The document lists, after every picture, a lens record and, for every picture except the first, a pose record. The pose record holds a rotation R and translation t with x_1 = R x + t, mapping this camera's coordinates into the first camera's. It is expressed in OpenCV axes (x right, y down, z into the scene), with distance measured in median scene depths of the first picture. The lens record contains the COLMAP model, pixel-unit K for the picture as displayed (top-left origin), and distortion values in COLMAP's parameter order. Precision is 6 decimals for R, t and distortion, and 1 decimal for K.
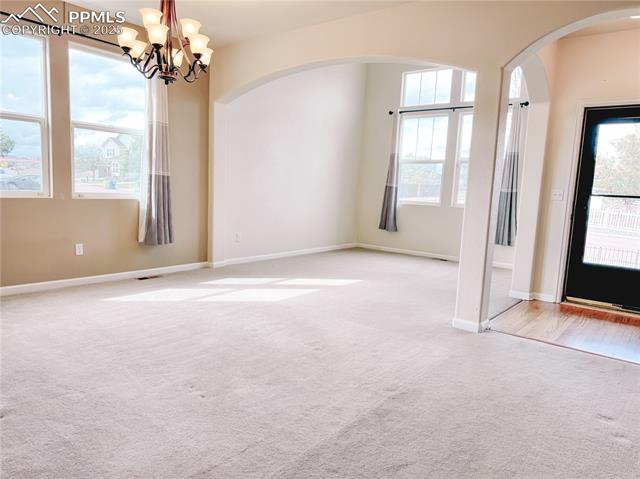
lens RADIAL K [[446.7, 0, 320.3], [0, 446.7, 242.6], [0, 0, 1]] dist [0.115063, -0.152757]
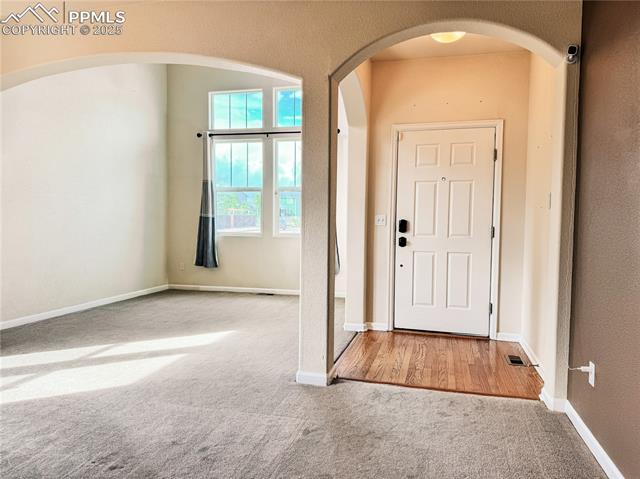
lens RADIAL K [[446.7, 0, 320.3], [0, 446.7, 242.6], [0, 0, 1]] dist [0.115063, -0.152757]
pose [[0.916475, -0.055385, 0.396239, 0.010761], [0.082412, 0.995267, -0.051499, -0.012052], [-0.391511, 0.079852, 0.916702, 0.115030]]
